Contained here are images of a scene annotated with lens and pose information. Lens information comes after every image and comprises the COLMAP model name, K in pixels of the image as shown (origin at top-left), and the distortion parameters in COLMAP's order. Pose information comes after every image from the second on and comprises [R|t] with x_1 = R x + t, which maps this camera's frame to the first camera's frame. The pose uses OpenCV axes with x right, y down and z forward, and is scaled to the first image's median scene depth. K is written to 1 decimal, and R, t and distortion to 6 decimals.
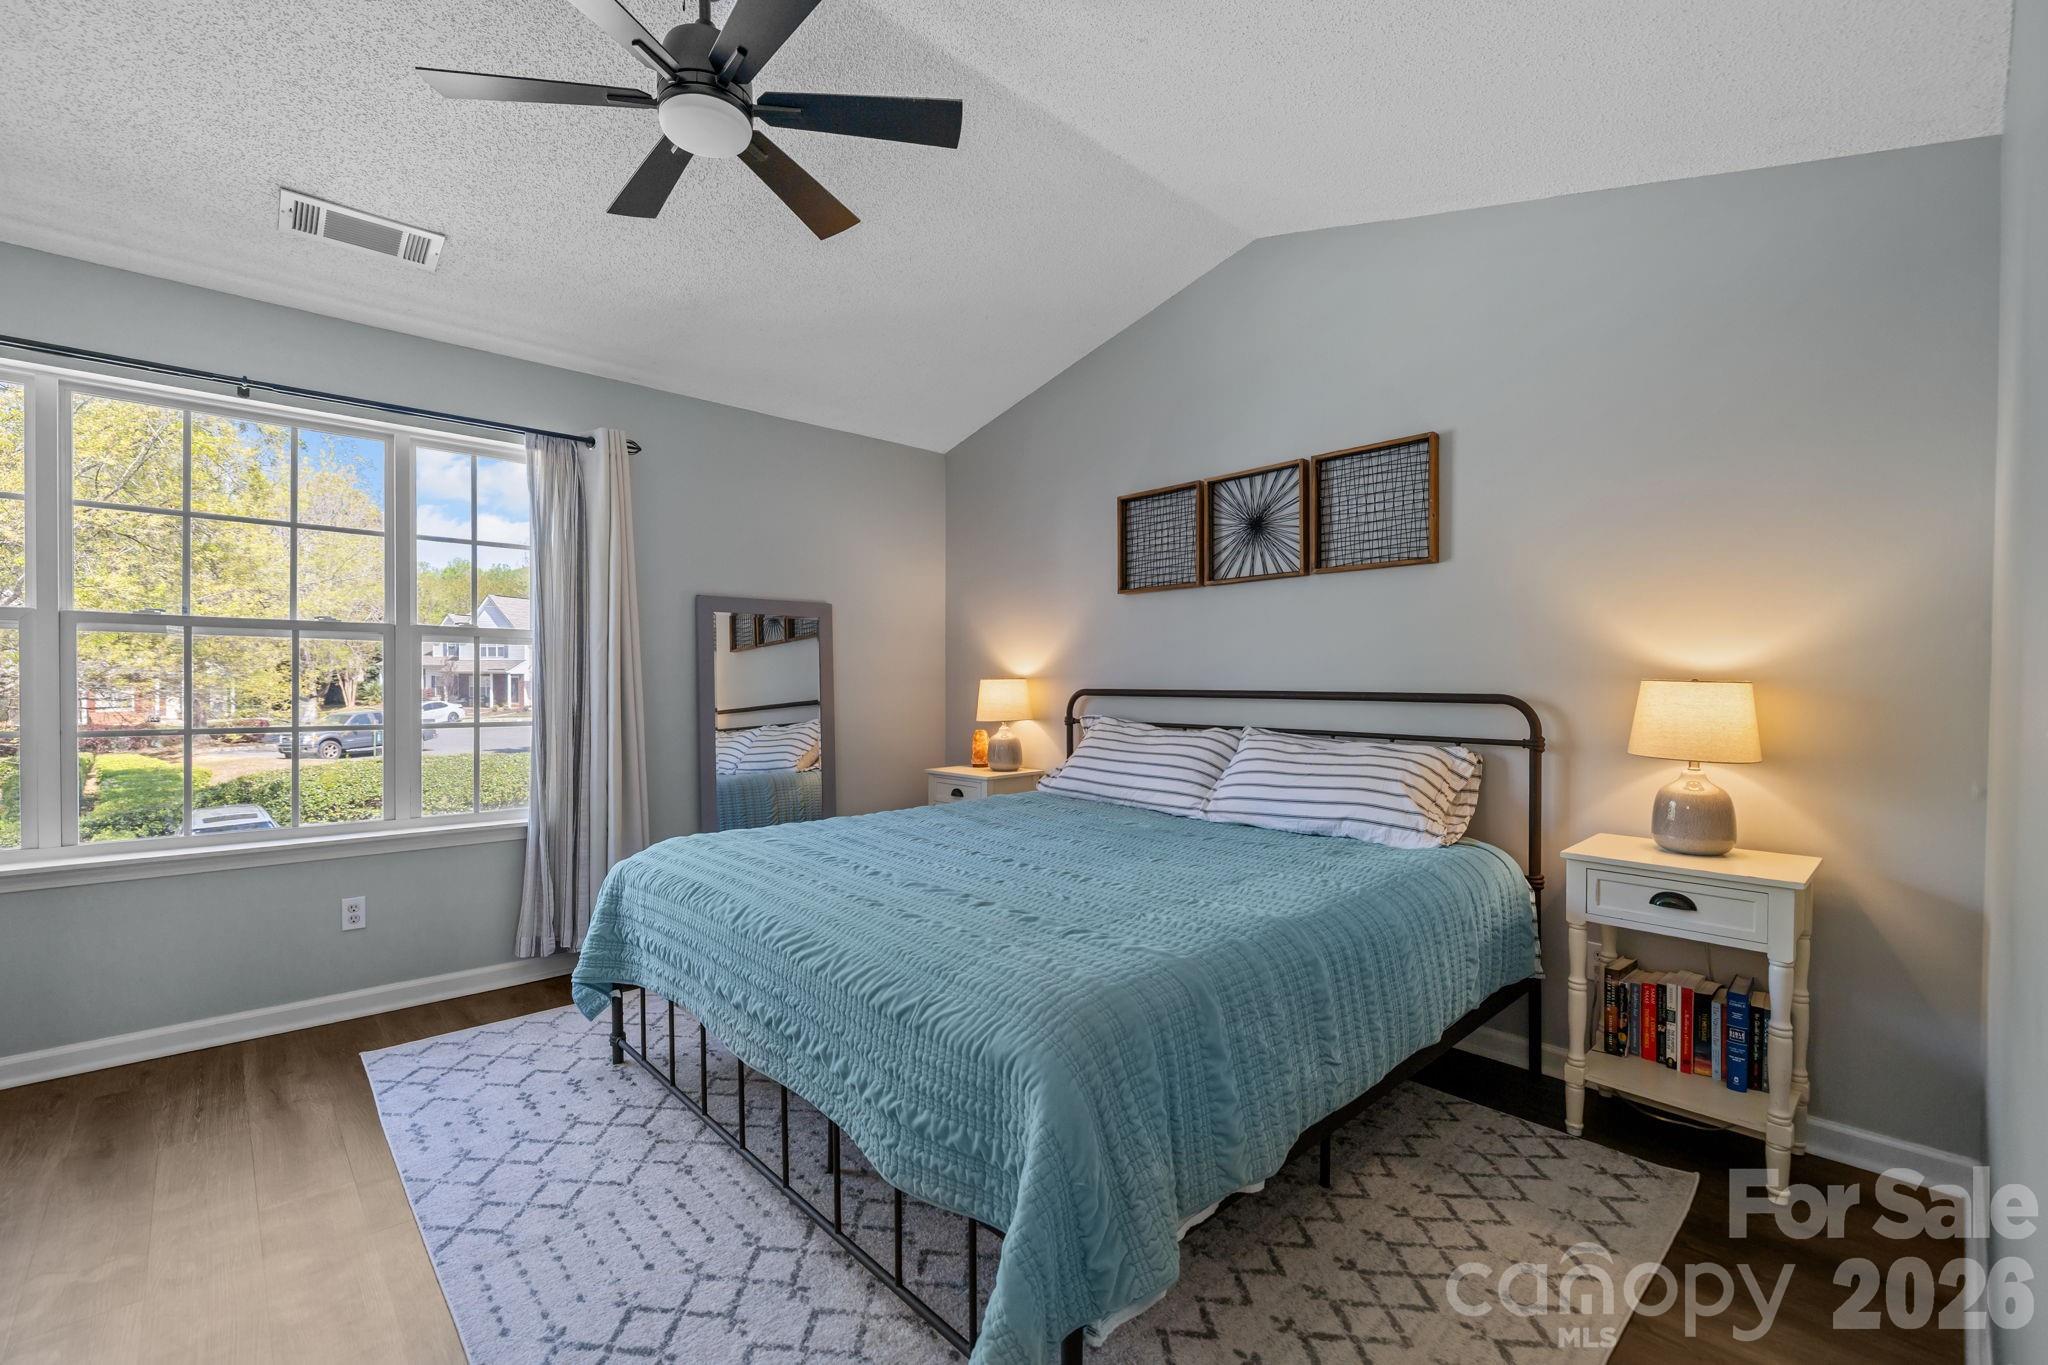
lens RADIAL K [[855.7, 0, 991.4], [0, 855.7, 680.3], [0, 0, 1]] dist [0.000934, 0.000111]
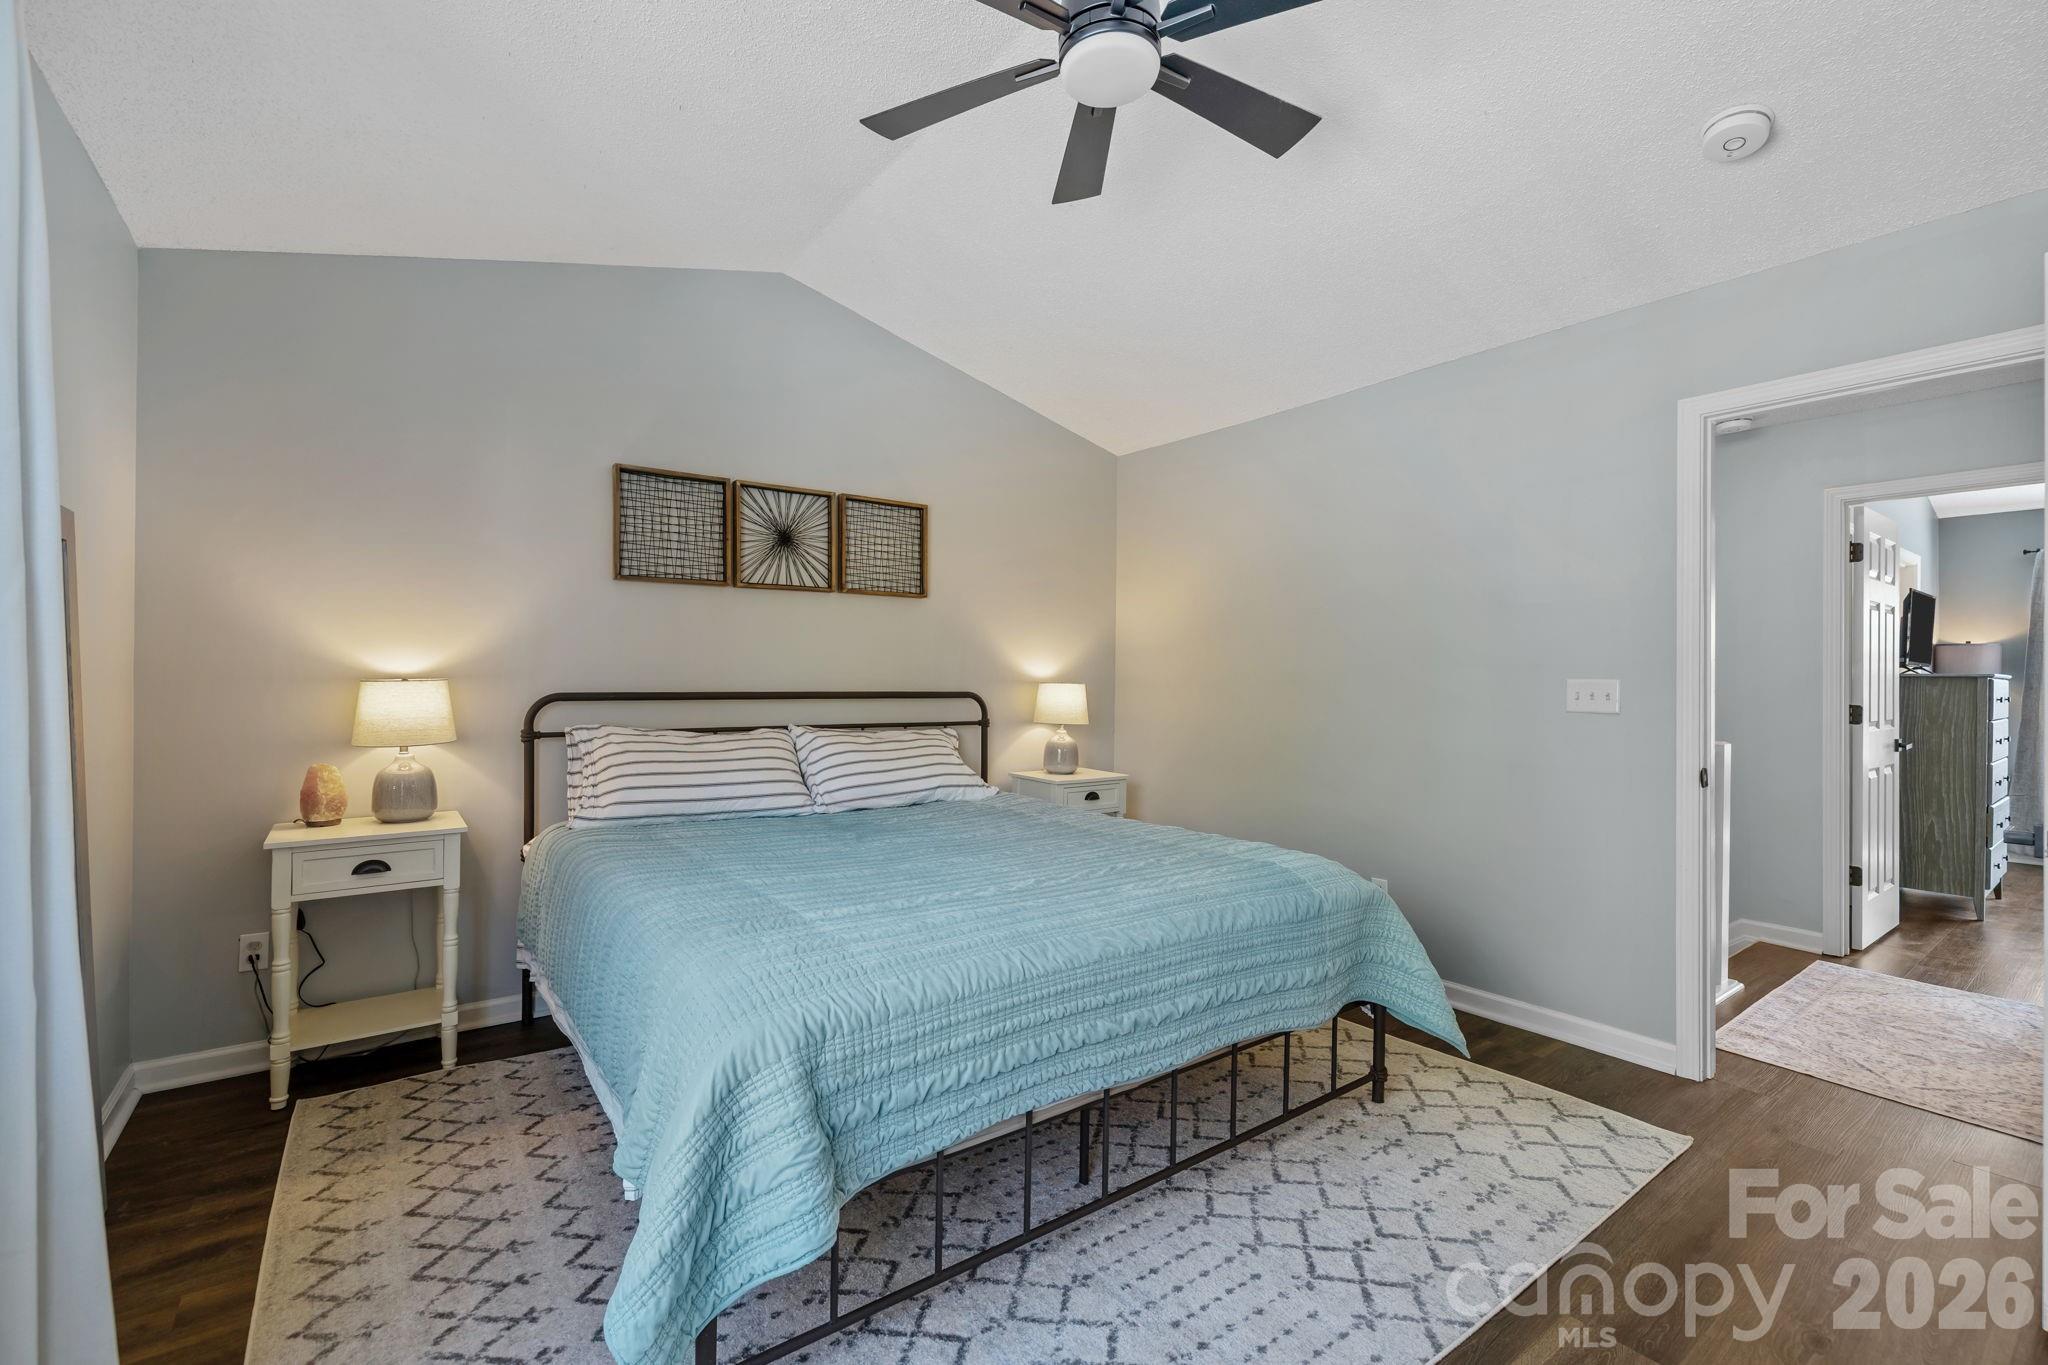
lens RADIAL K [[855.7, 0, 991.4], [0, 855.7, 680.3], [0, 0, 1]] dist [0.000934, 0.000111]
pose [[0.136085, -0.009008, 0.990656, -0.718953], [-0.010296, 0.999892, 0.010507, -0.016306], [-0.990644, -0.011629, 0.135977, 0.587447]]
